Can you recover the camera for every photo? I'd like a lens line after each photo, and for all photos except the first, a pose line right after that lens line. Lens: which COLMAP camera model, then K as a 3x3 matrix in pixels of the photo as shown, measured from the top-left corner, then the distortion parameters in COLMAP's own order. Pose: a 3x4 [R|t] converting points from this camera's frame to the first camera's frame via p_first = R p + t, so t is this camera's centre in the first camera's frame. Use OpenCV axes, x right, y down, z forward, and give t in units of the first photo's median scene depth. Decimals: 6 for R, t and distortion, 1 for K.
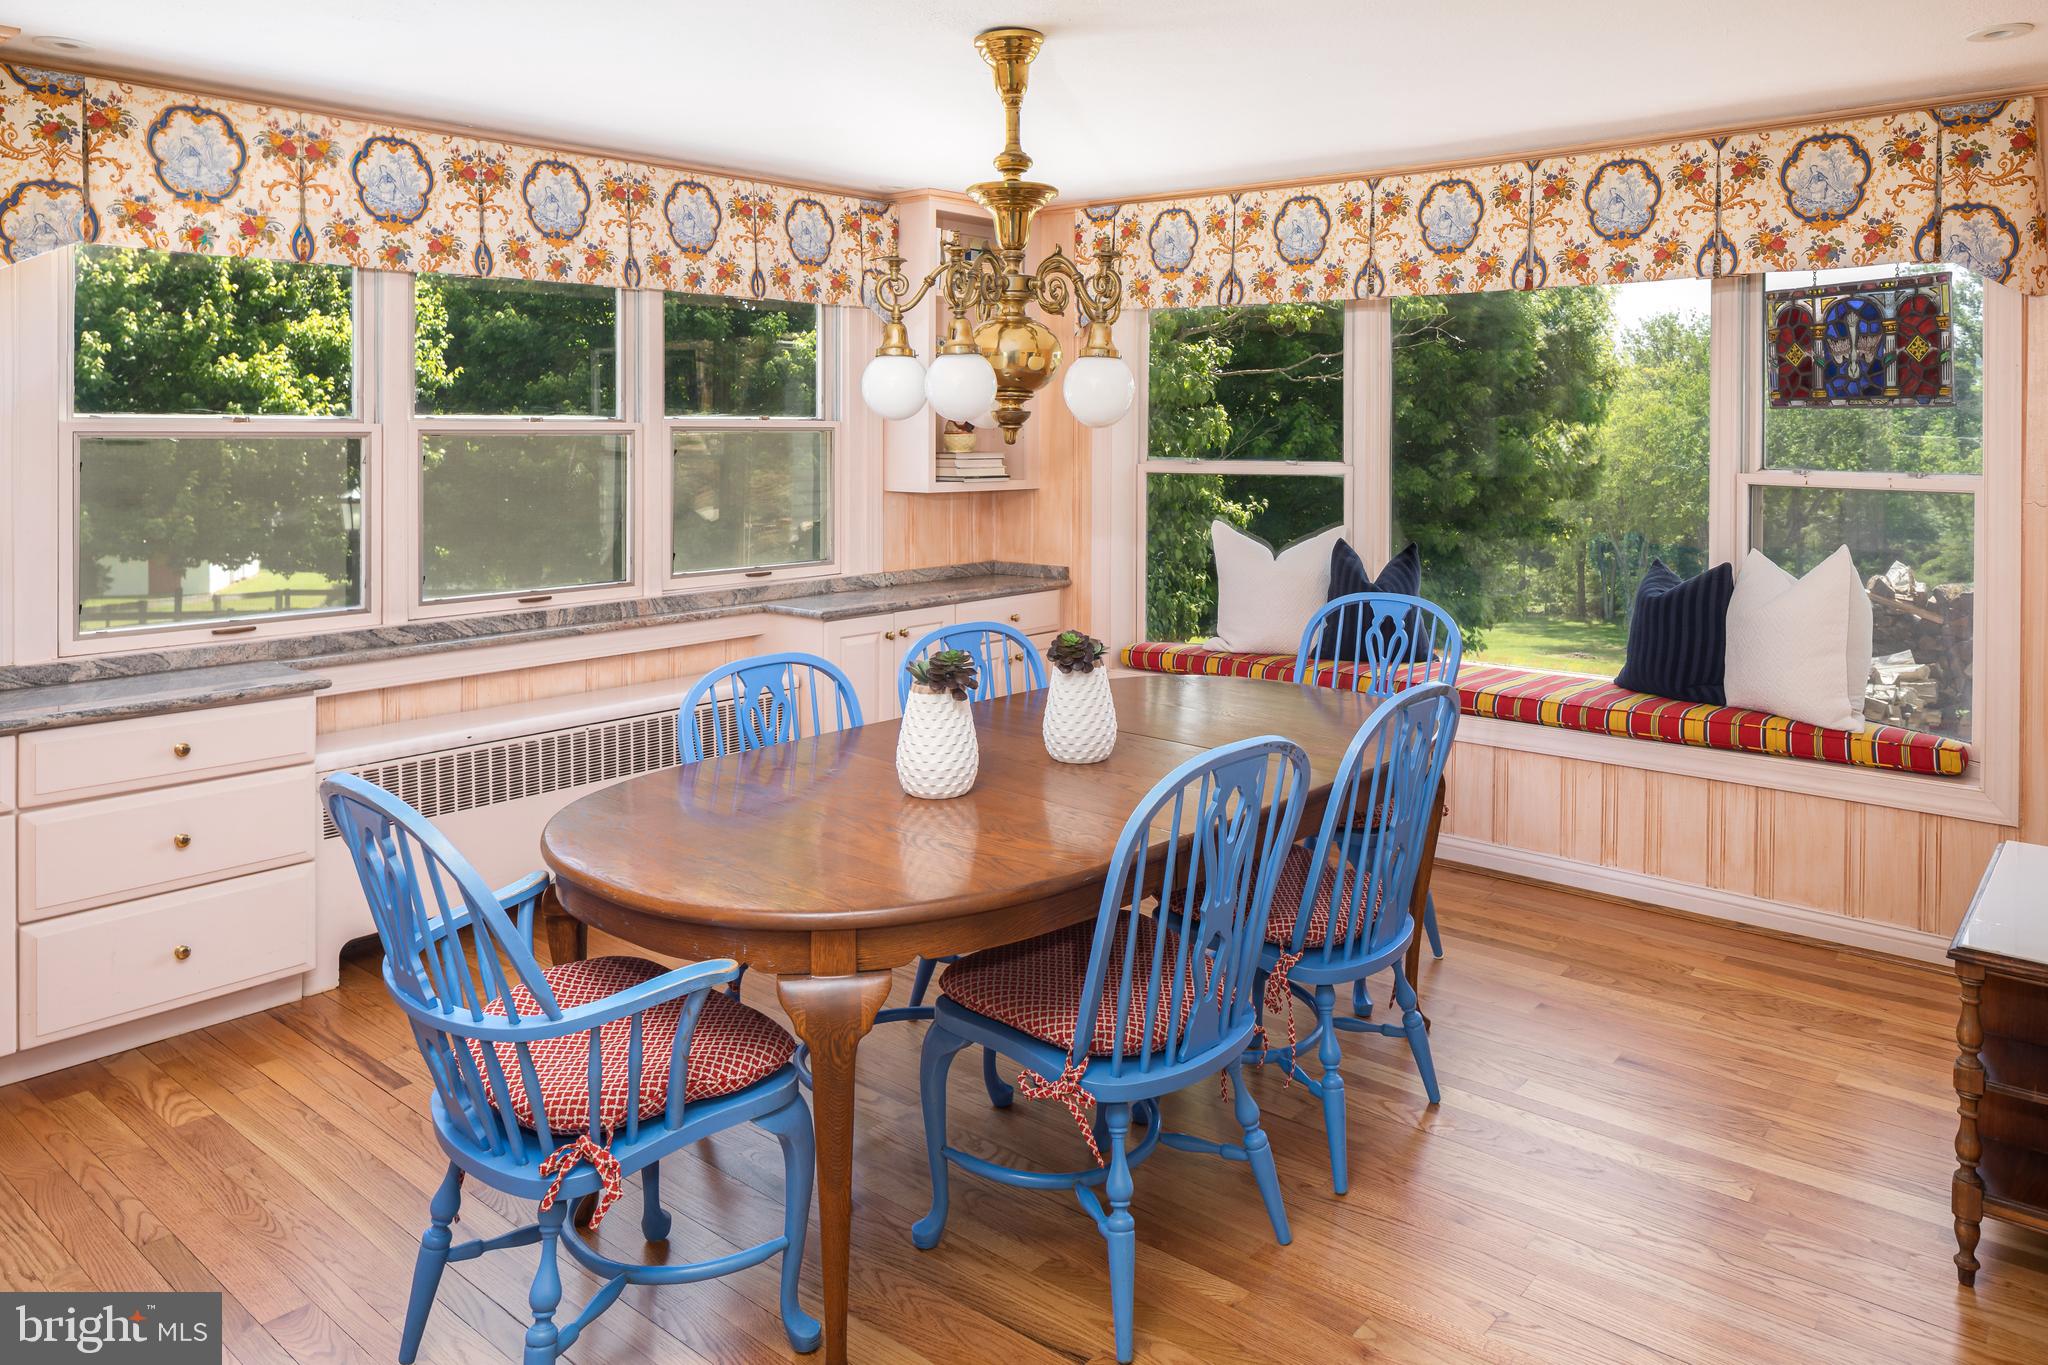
lens RADIAL K [[1430.0, 0, 1029.1], [0, 1430.0, 613.6], [0, 0, 1]] dist [0.010566, 0.008365]
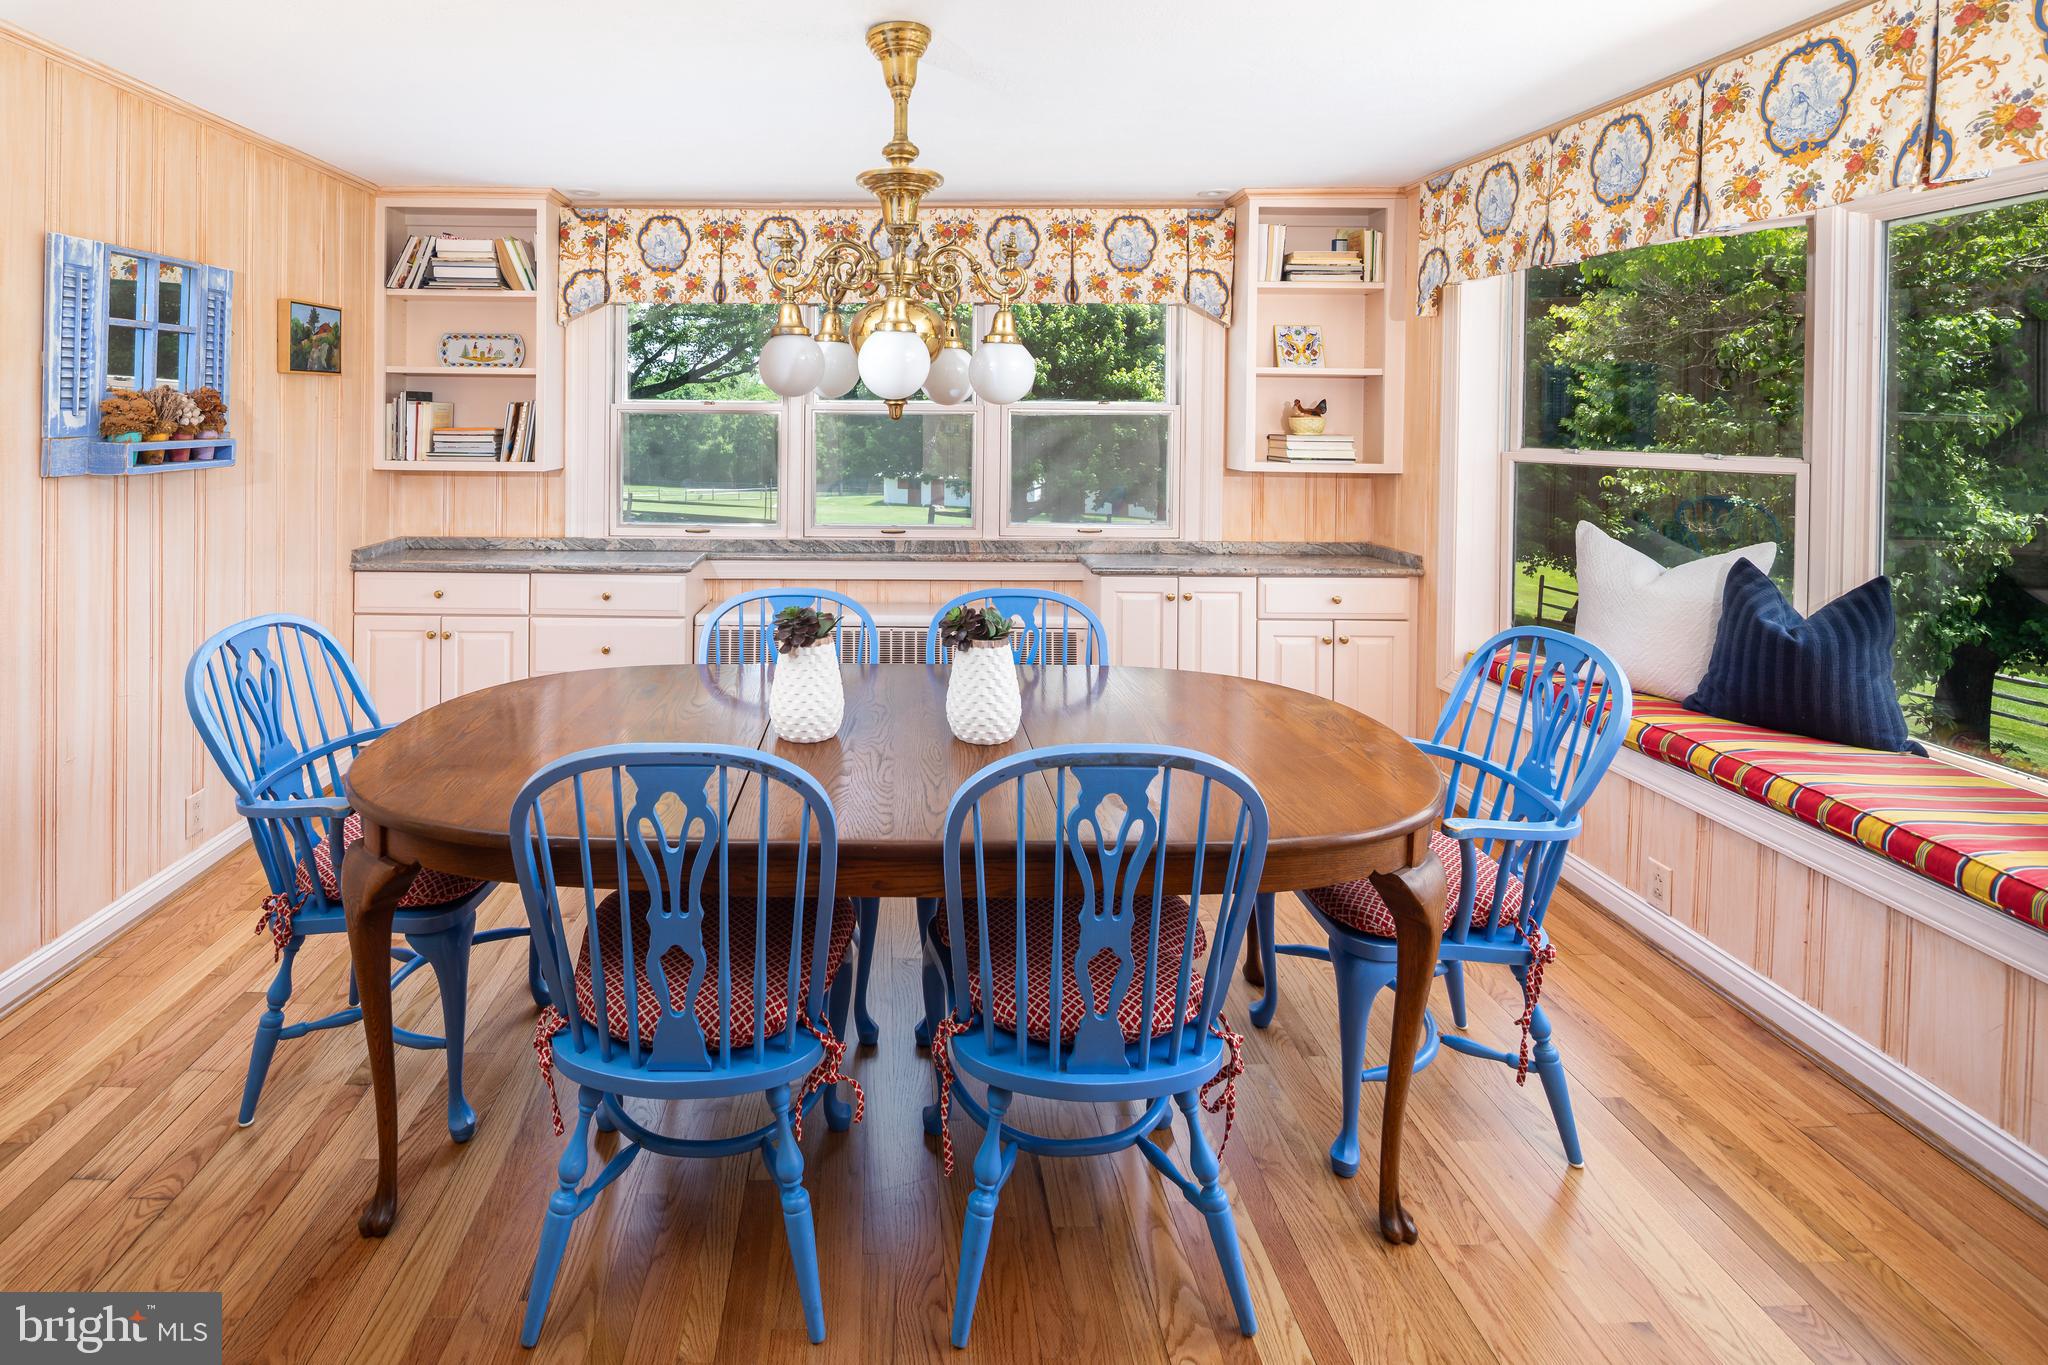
lens RADIAL K [[1003.3, 0, 1023.9], [0, 1003.3, 509.1], [0, 0, 1]] dist [0.016882, -0.000163]
pose [[0.640910, 0.075271, -0.763917, 0.430725], [-0.106433, 0.994282, 0.008675, -0.048345], [0.760202, 0.075746, 0.645257, 0.417998]]
